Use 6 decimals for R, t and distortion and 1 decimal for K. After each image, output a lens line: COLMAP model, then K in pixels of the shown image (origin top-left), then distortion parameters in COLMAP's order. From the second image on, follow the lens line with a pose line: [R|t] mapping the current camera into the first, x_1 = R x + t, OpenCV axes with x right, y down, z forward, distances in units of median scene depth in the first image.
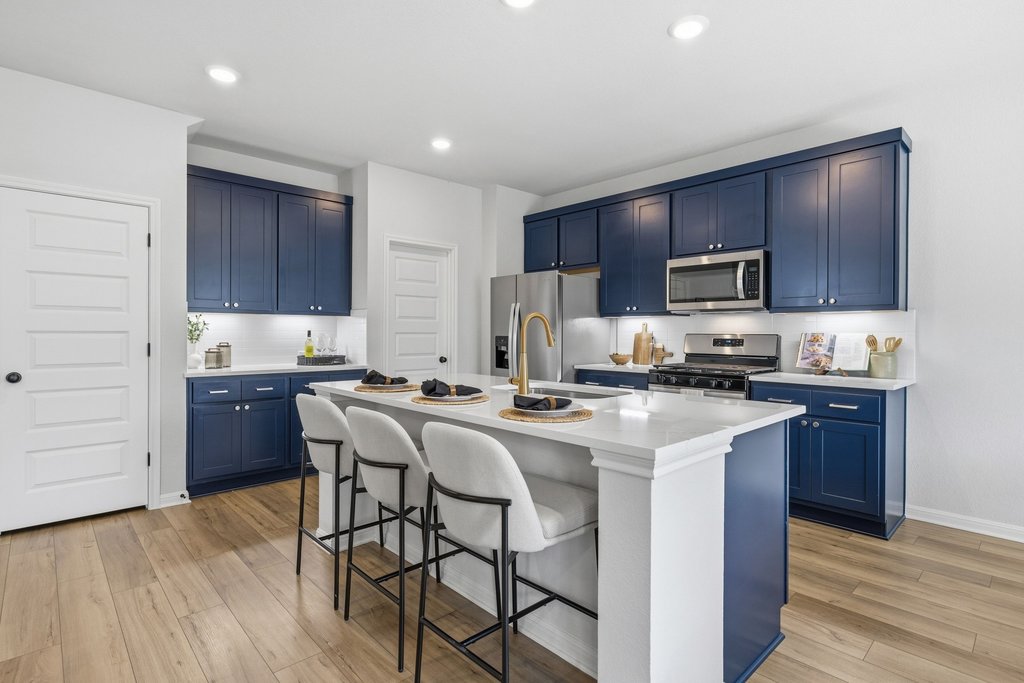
lens RADIAL K [[505.8, 0, 511.9], [0, 505.8, 331.8], [0, 0, 1]] dist [0.003360, -0.001178]
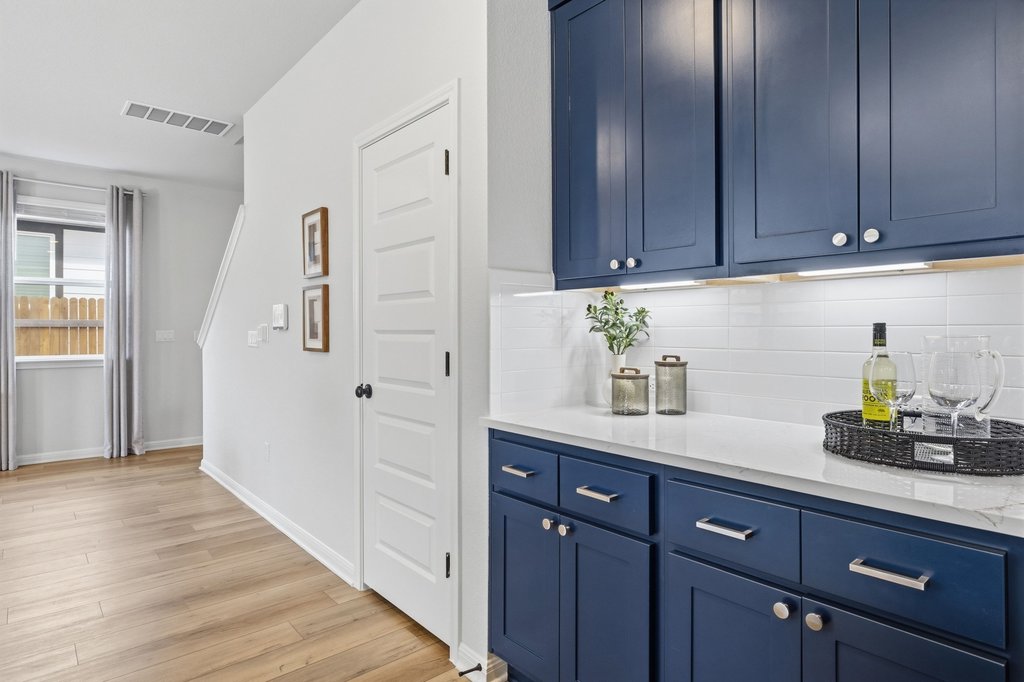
lens RADIAL K [[555.3, 0, 513.0], [0, 555.3, 336.1], [0, 0, 1]] dist [0.004322, 0.000421]
pose [[-0.032559, -0.001135, -0.999469, -0.101905], [0.002591, 0.999996, -0.001220, 0.005324], [0.999466, -0.002629, -0.032556, 0.914895]]
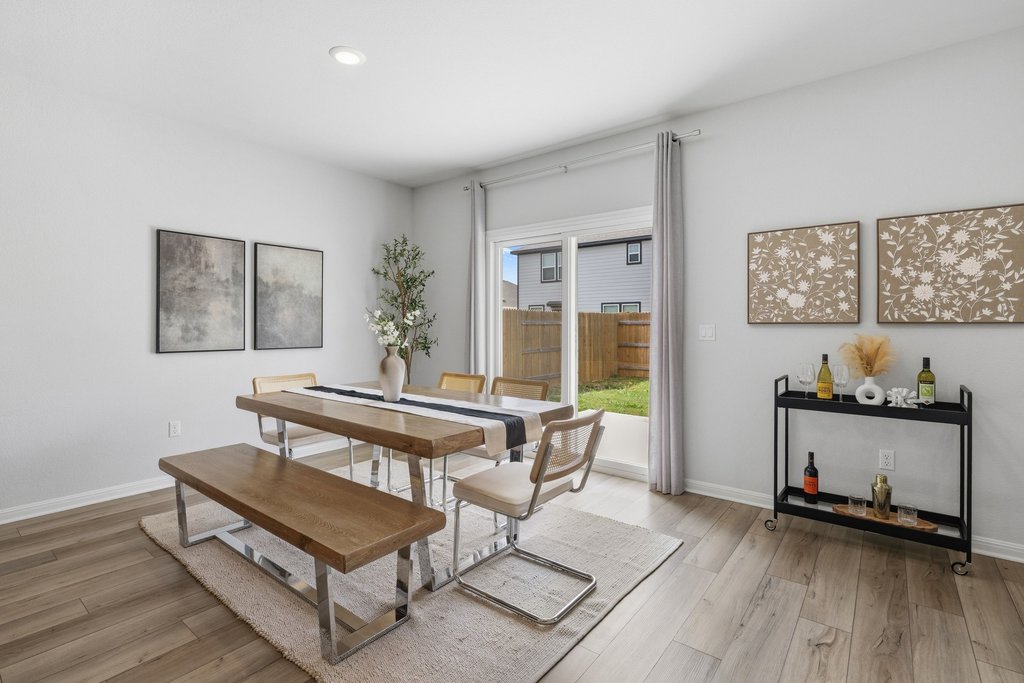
lens RADIAL K [[475.6, 0, 517.3], [0, 475.6, 317.5], [0, 0, 1]] dist [-0.002124, -0.000174]
pose [[-0.159292, 0.014180, 0.987130, -0.118187], [-0.003794, 0.999881, -0.014976, 0.000855], [-0.987224, -0.006131, -0.159219, 0.110261]]
